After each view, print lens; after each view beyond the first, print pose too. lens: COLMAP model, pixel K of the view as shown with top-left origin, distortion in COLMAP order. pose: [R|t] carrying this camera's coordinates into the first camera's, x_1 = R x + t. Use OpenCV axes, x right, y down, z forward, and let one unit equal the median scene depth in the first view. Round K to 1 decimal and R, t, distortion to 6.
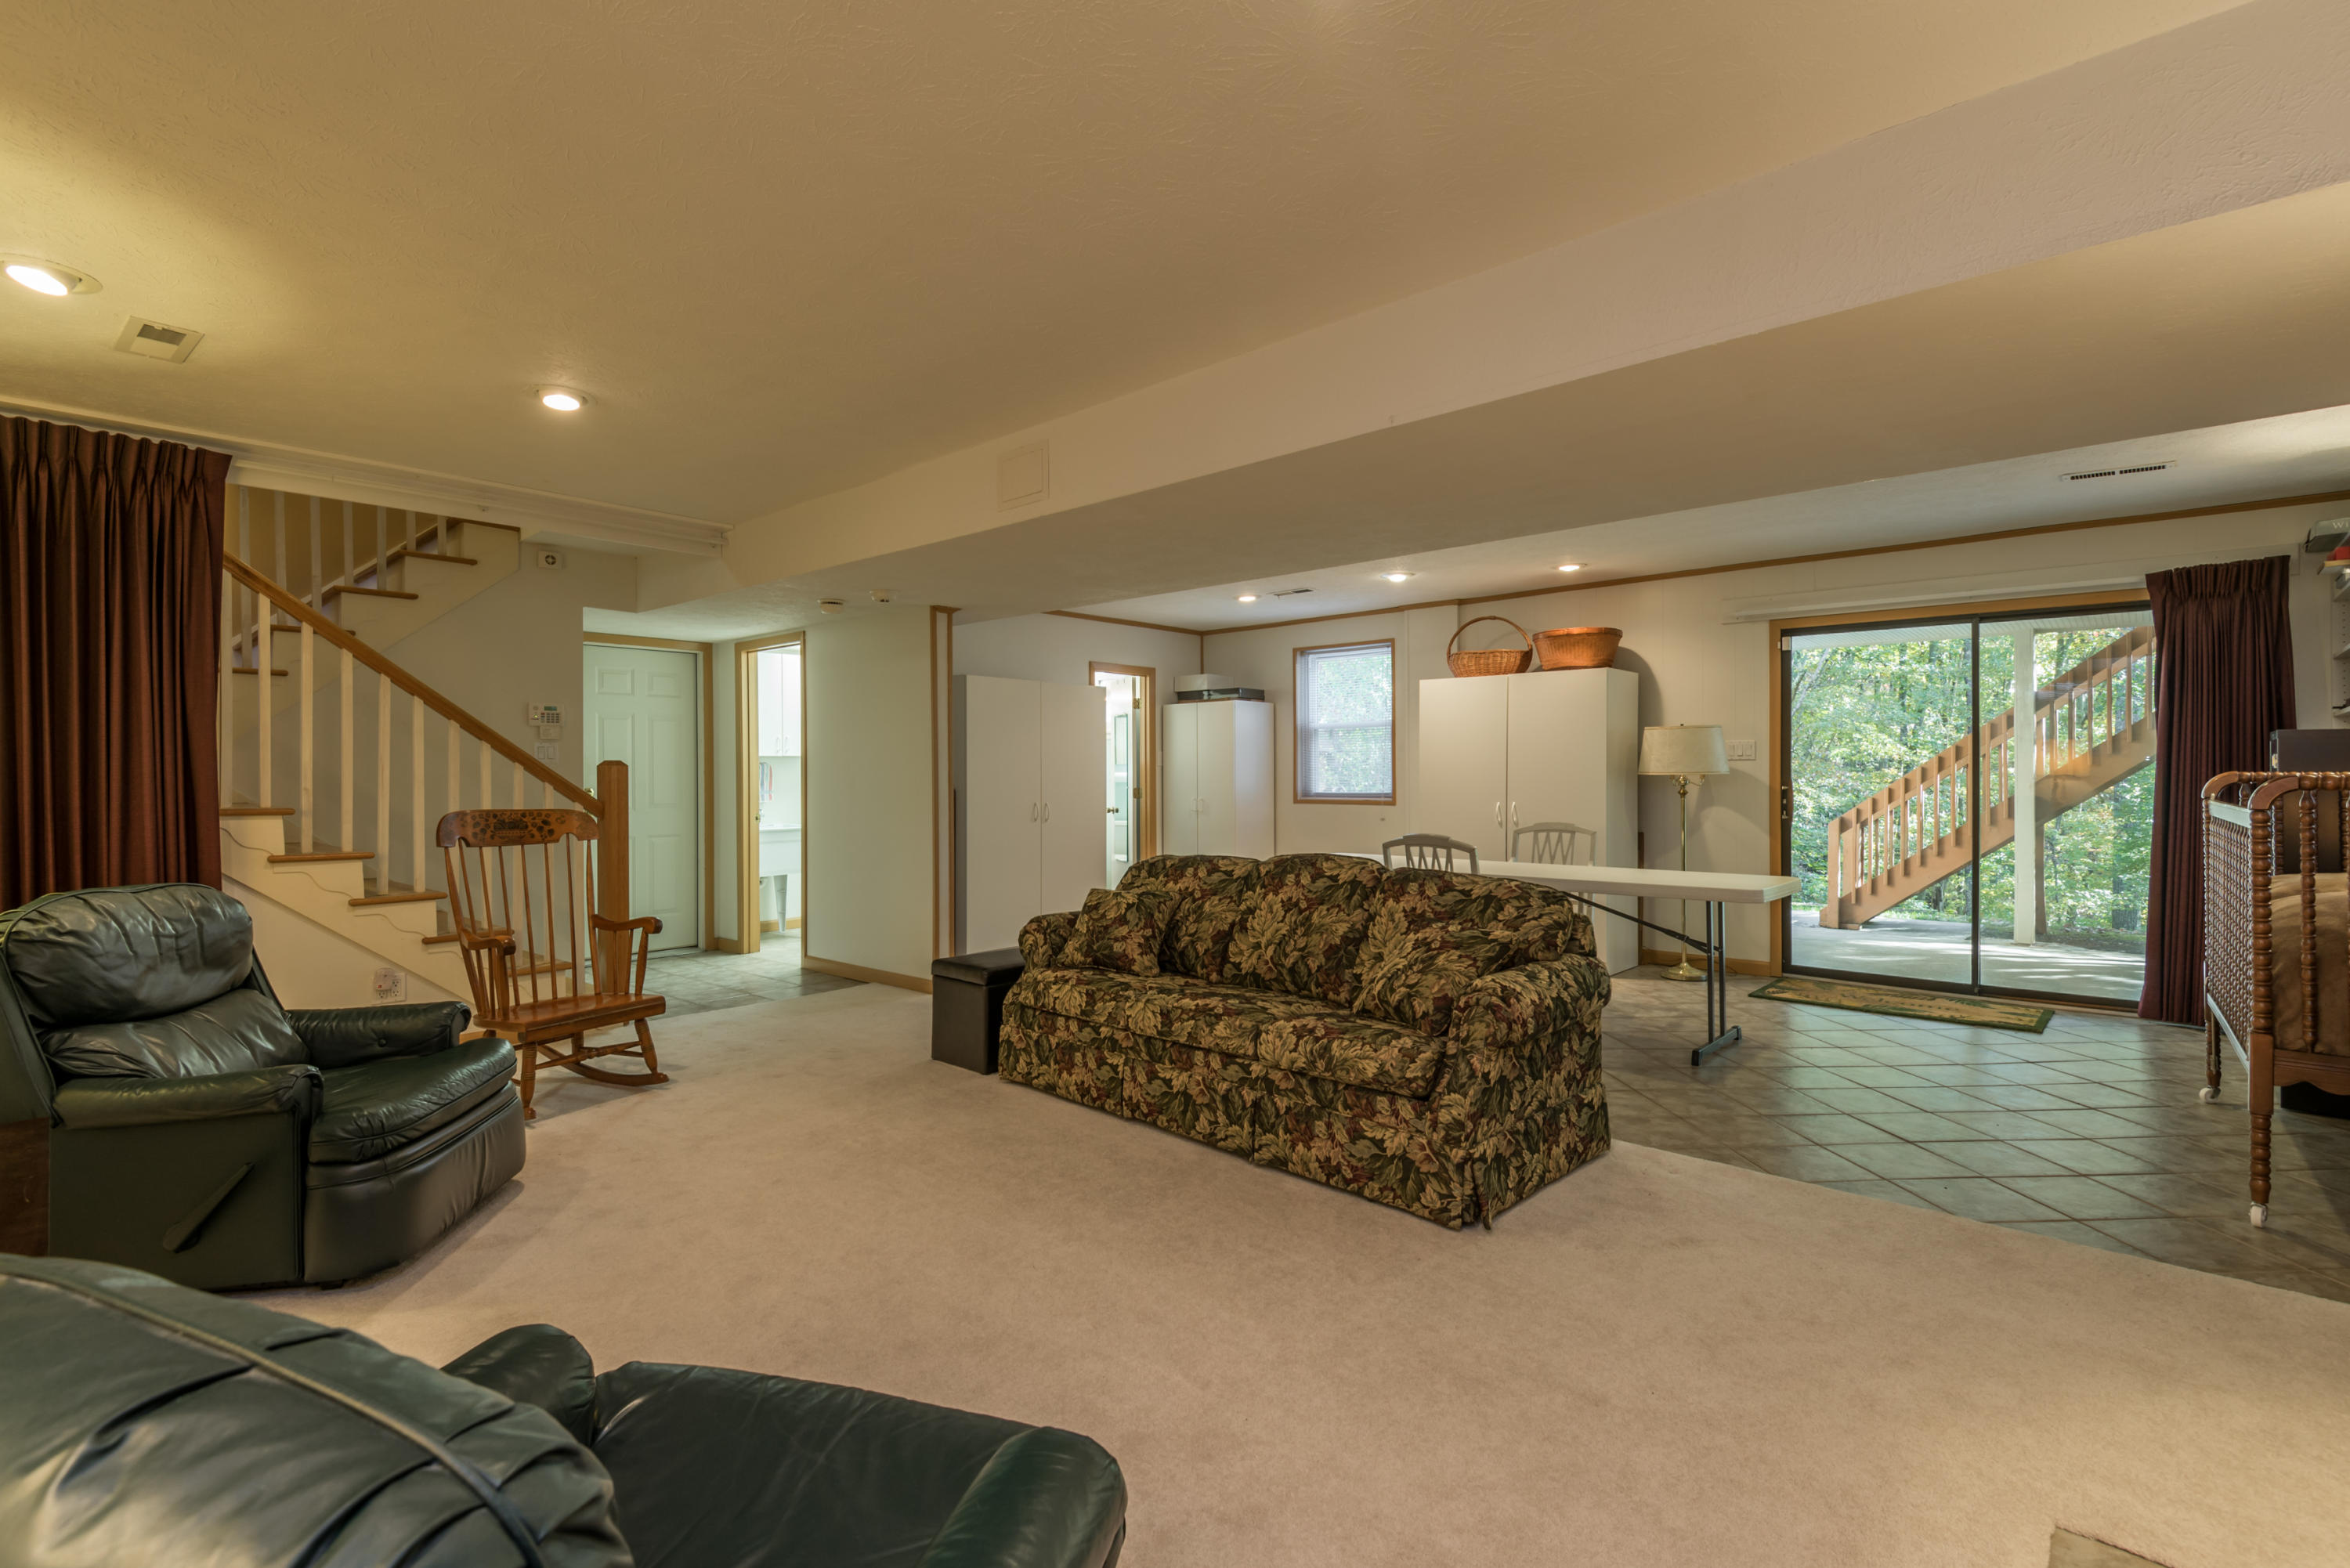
lens RADIAL K [[1075.1, 0, 1166.9], [0, 1075.1, 774.5], [0, 0, 1]] dist [0.025110, -0.011456]
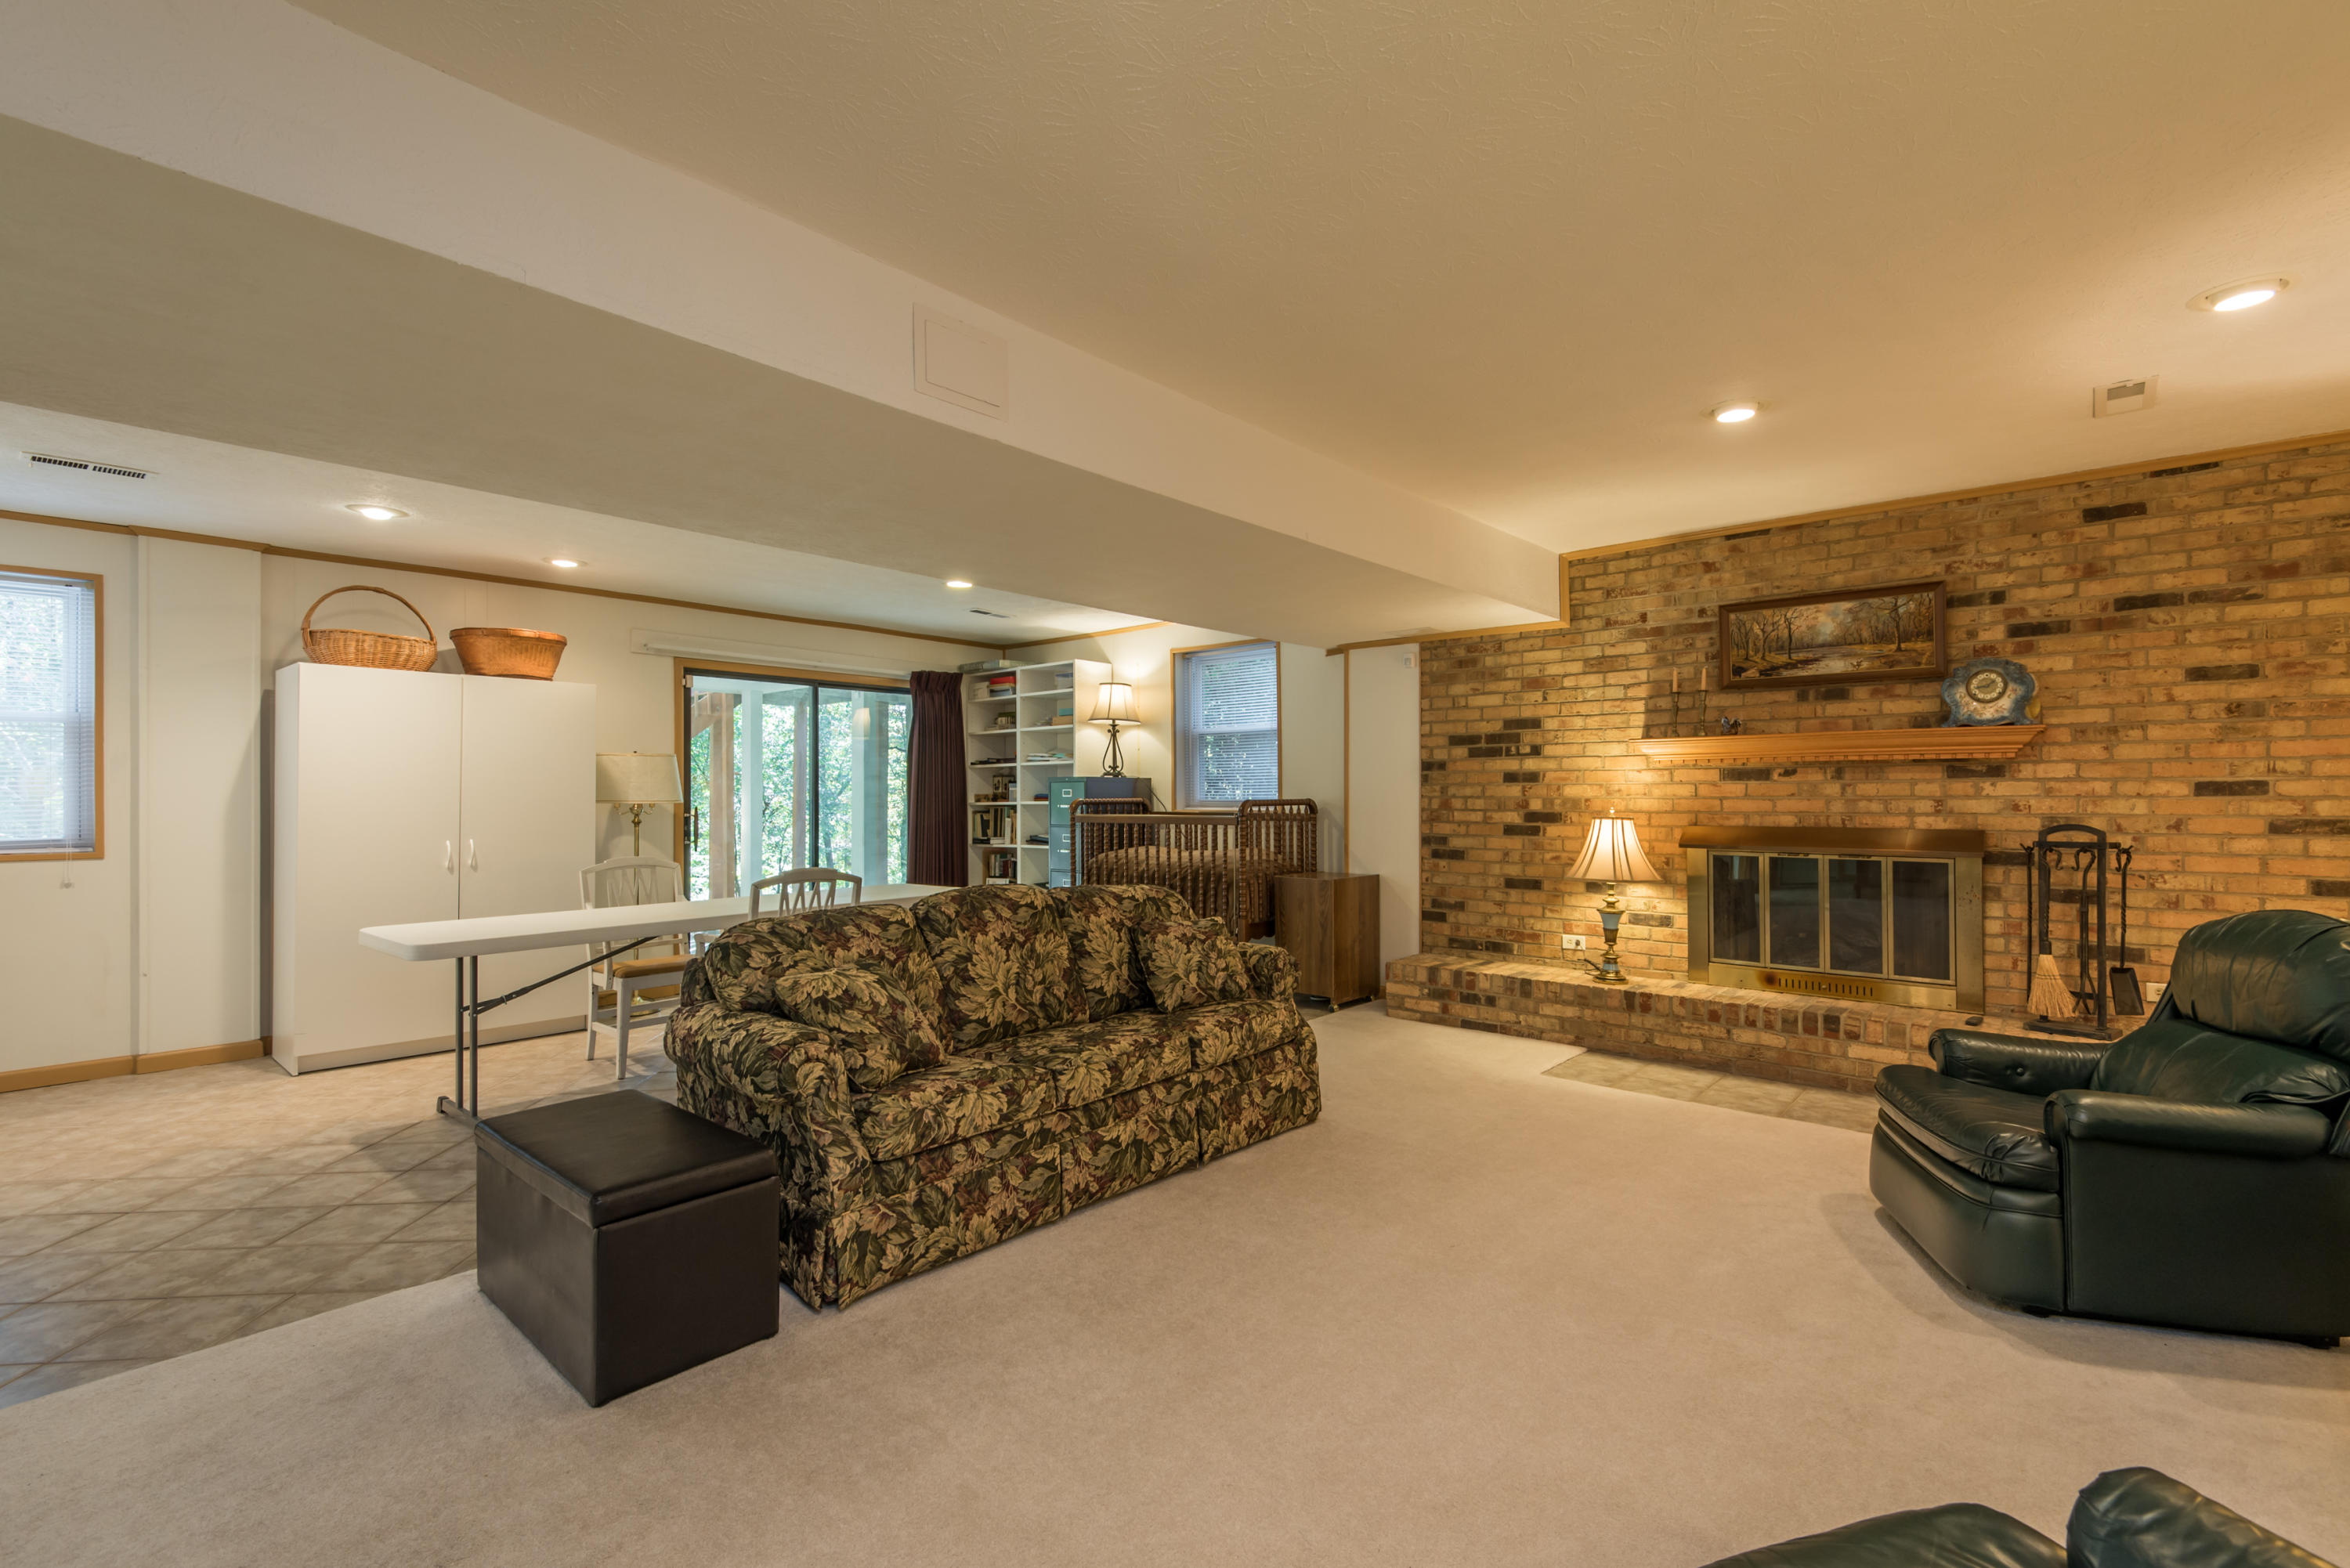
lens RADIAL K [[1075.1, 0, 1167.2], [0, 1075.1, 792.8], [0, 0, 1]] dist [0.025110, -0.011456]
pose [[-0.036720, 0.007318, 0.999299, -0.848199], [0.006672, 0.999953, -0.007078, 0.000936], [-0.999303, 0.006407, -0.036767, 0.928703]]
